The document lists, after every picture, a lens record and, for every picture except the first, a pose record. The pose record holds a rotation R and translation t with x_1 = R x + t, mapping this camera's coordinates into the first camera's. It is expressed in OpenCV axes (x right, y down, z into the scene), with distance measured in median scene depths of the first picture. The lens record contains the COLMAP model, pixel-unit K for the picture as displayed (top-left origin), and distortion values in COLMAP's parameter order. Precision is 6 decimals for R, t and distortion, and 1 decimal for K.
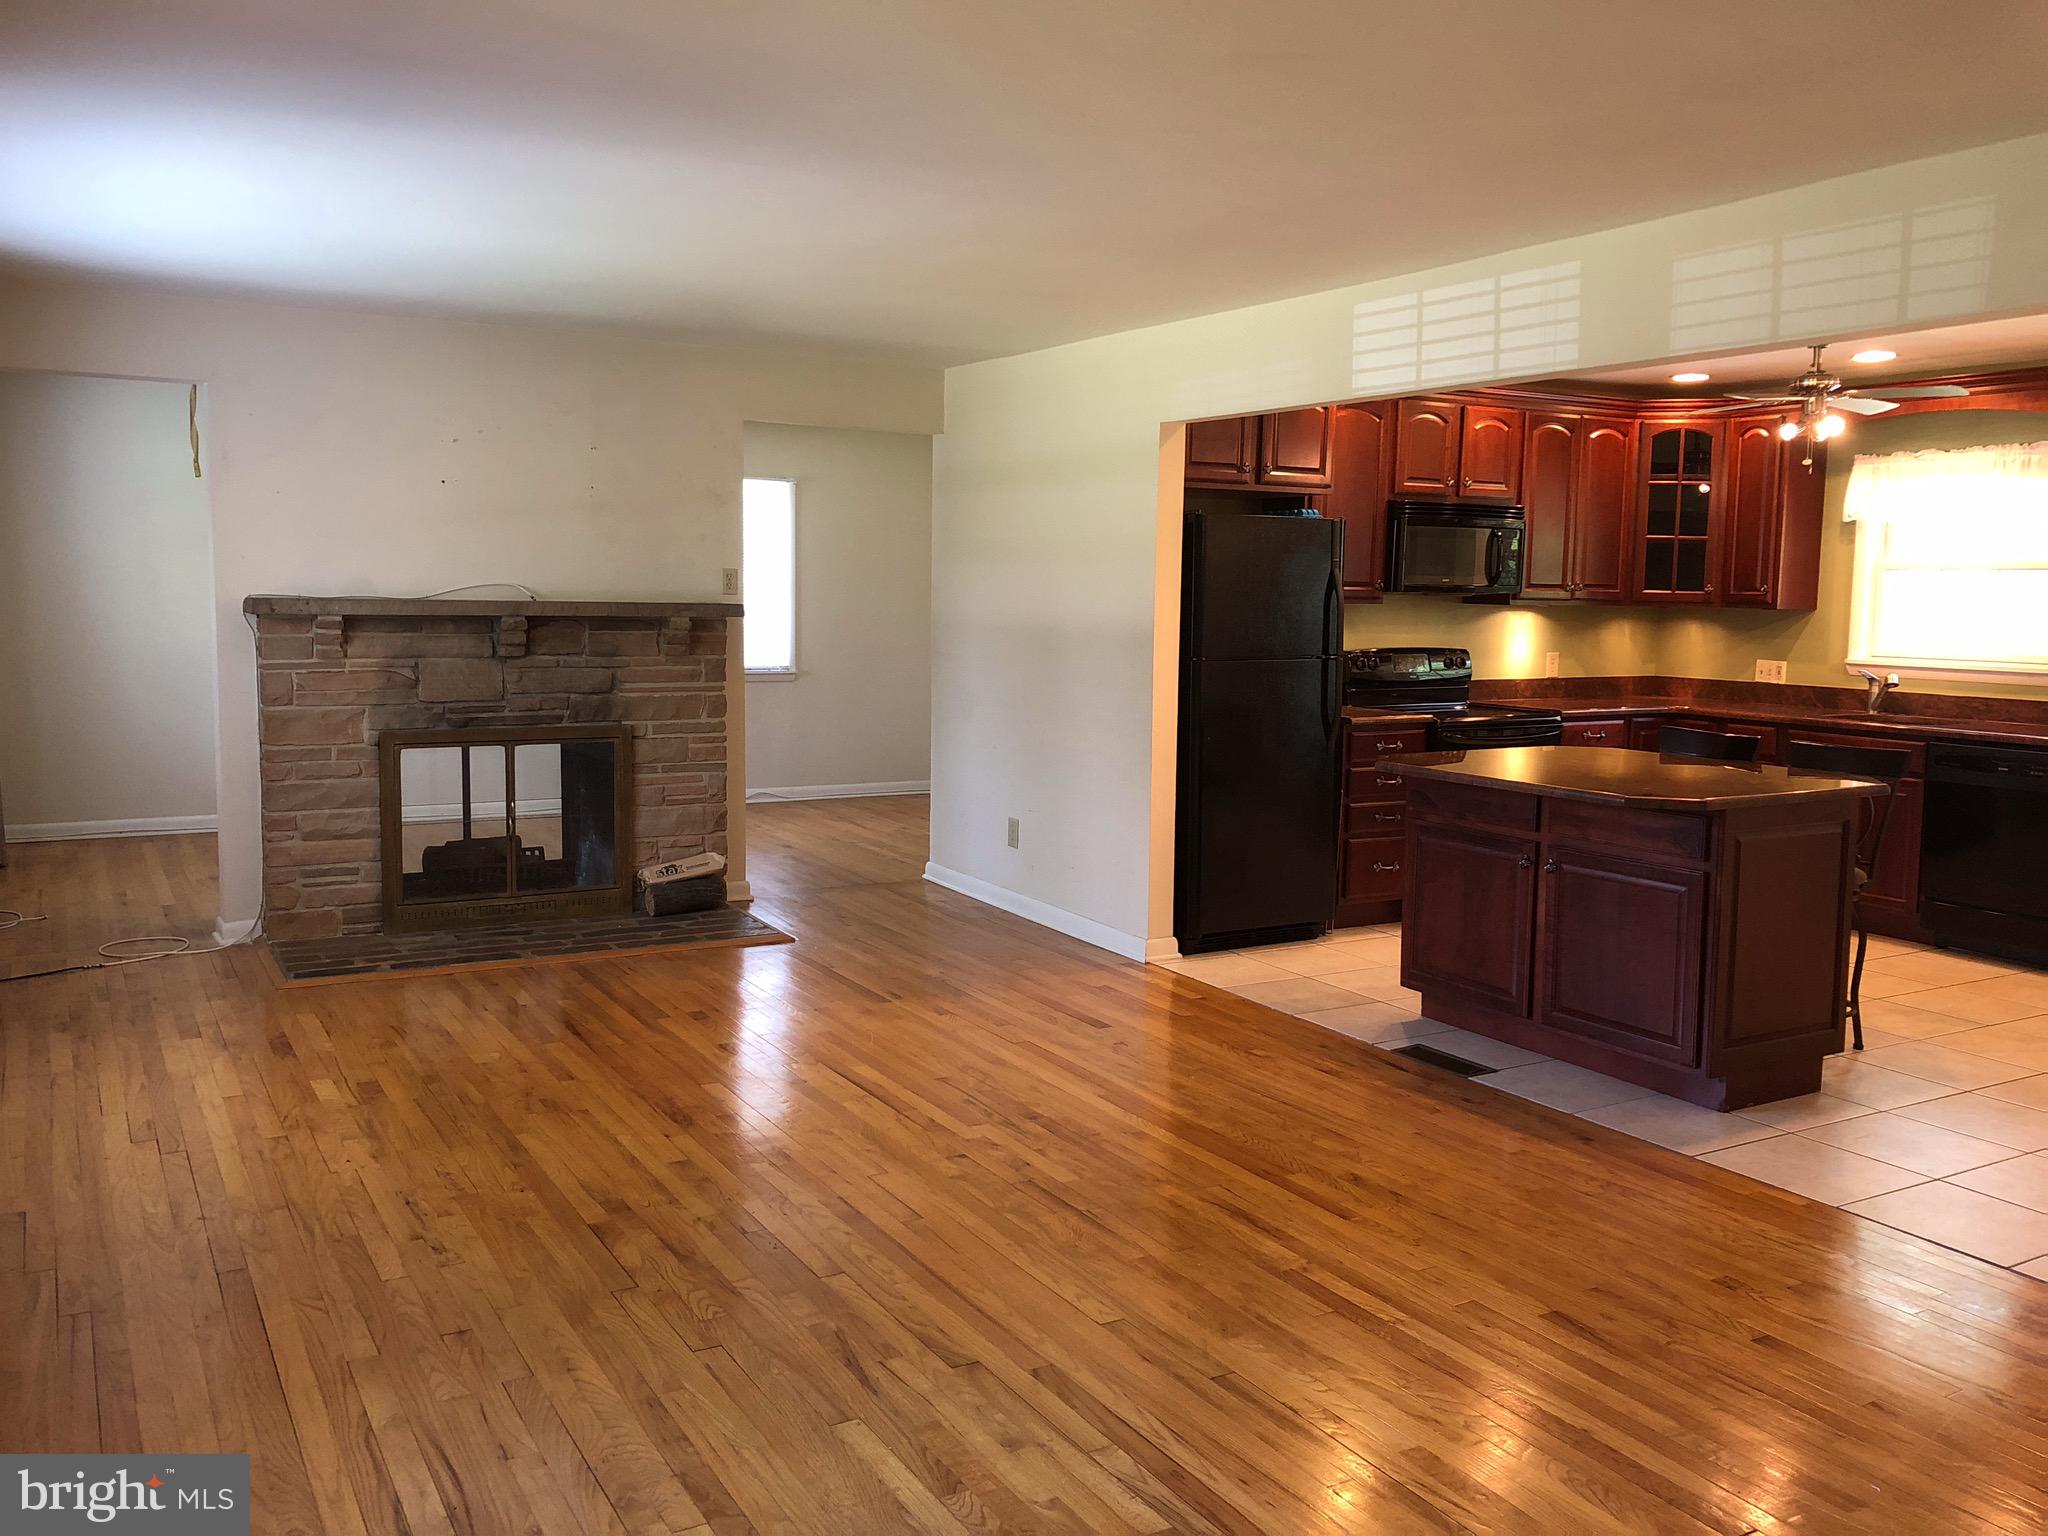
lens RADIAL K [[1661.6, 0, 1013.6], [0, 1661.6, 753.2], [0, 0, 1]] dist [0.014567, -0.020840]
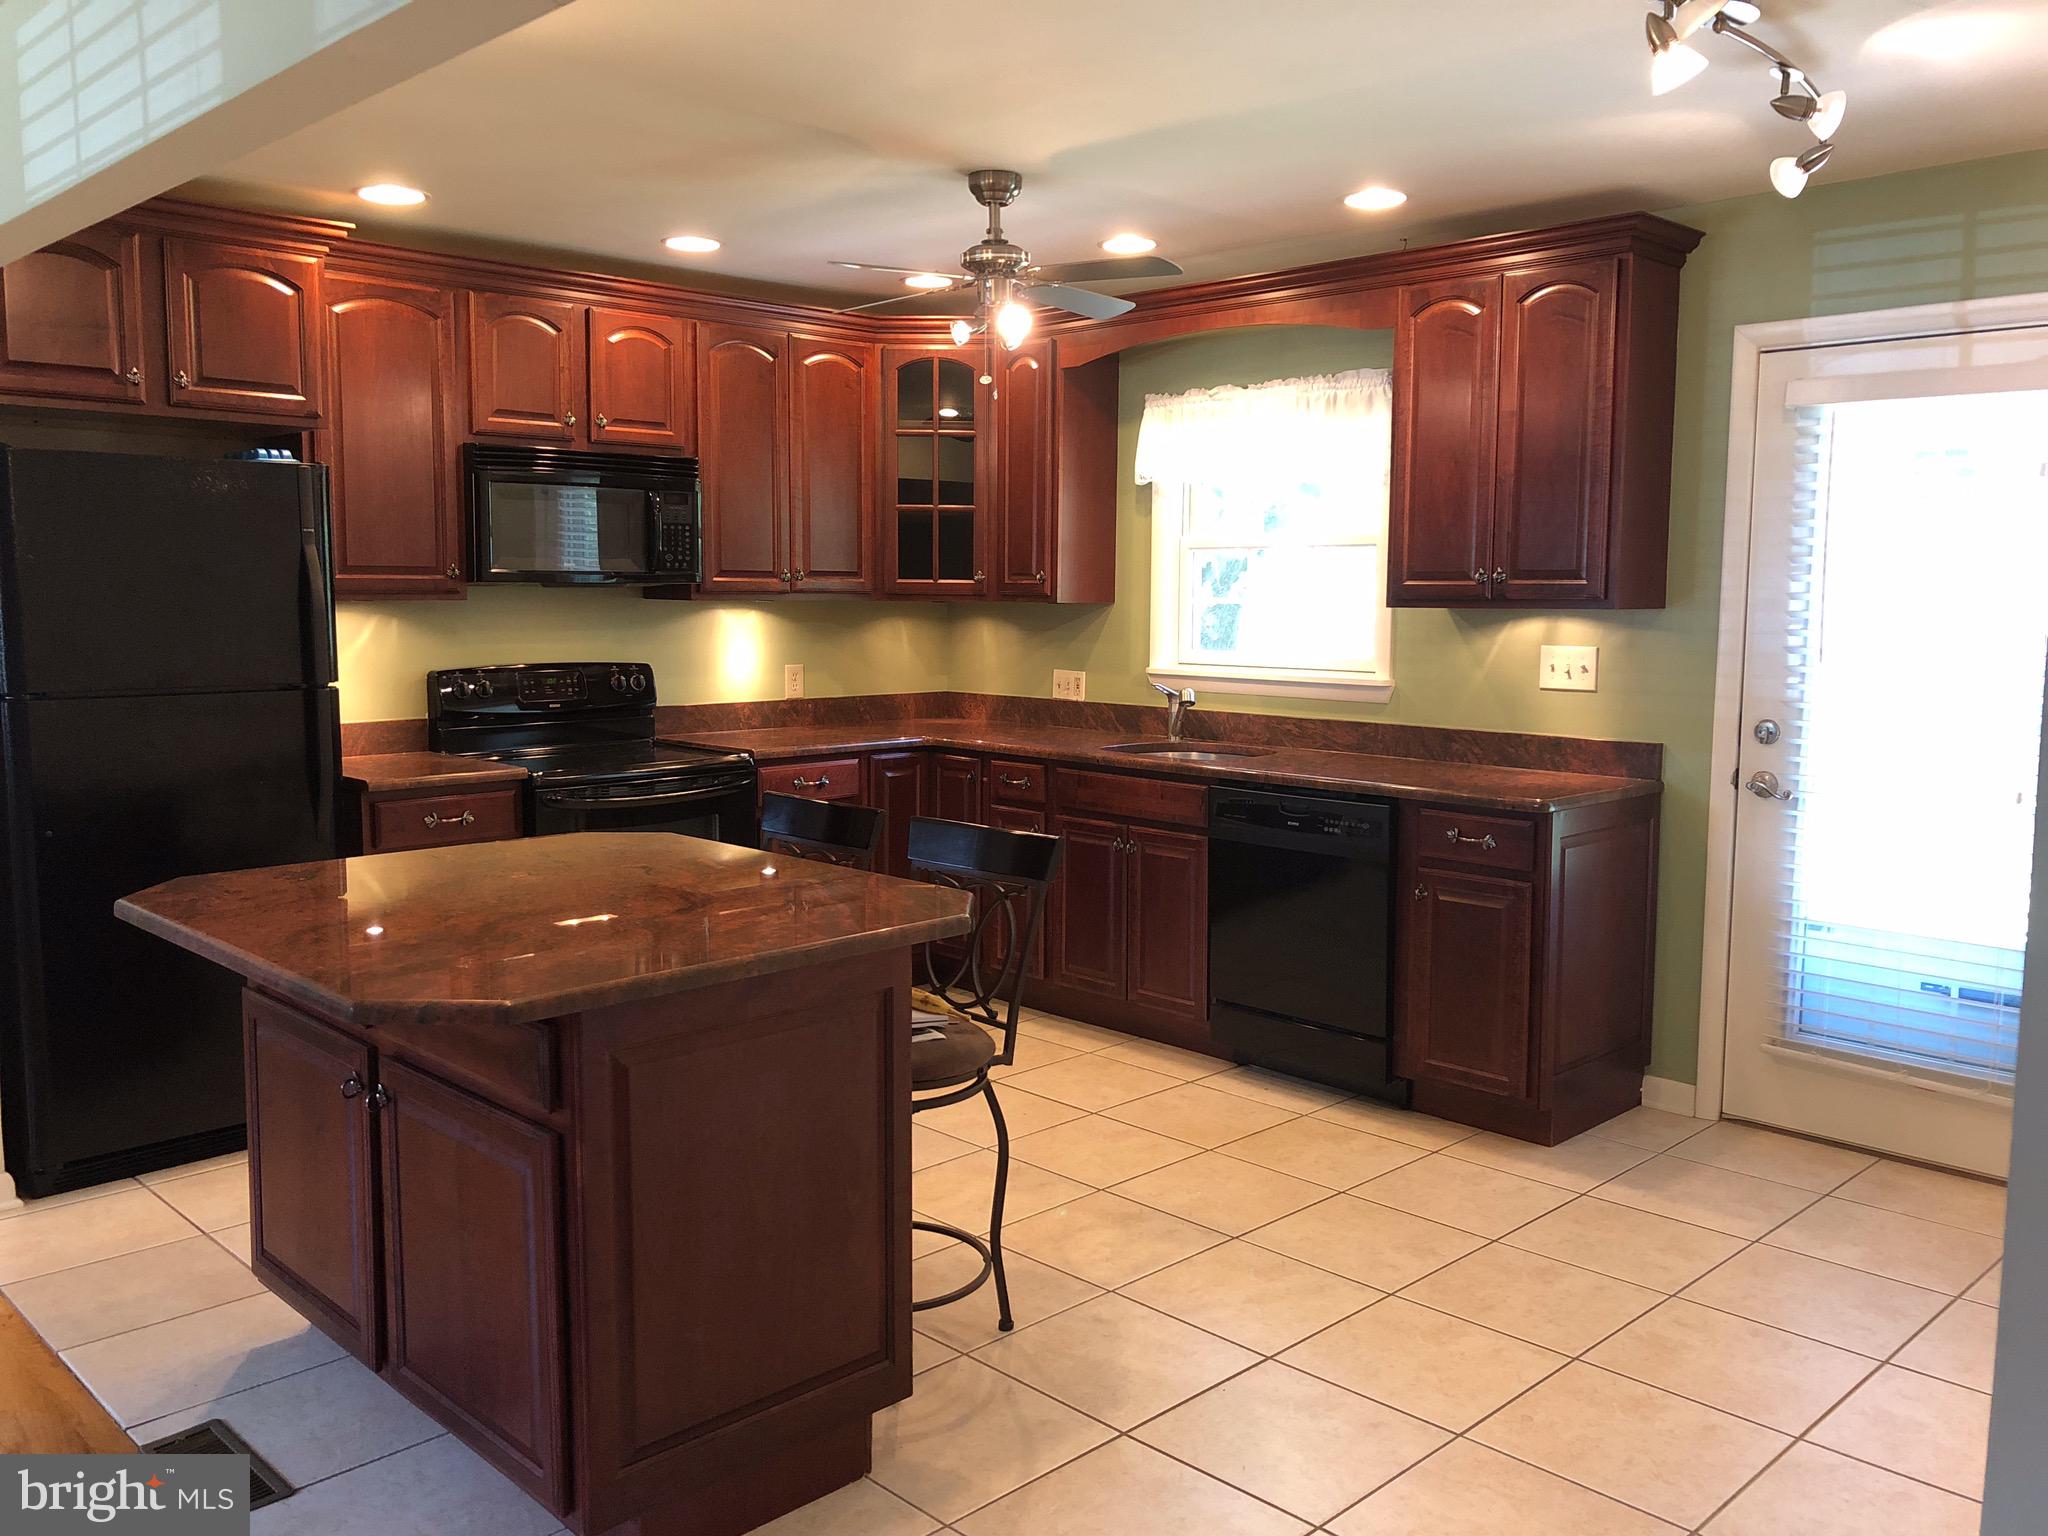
lens RADIAL K [[1661.6, 0, 1029.7], [0, 1661.6, 776.0], [0, 0, 1]] dist [0.014567, -0.020840]
pose [[0.965976, -0.038586, 0.255735, 0.253276], [0.034716, 0.999204, 0.019632, -0.023910], [-0.256289, -0.010086, 0.966547, 0.284476]]
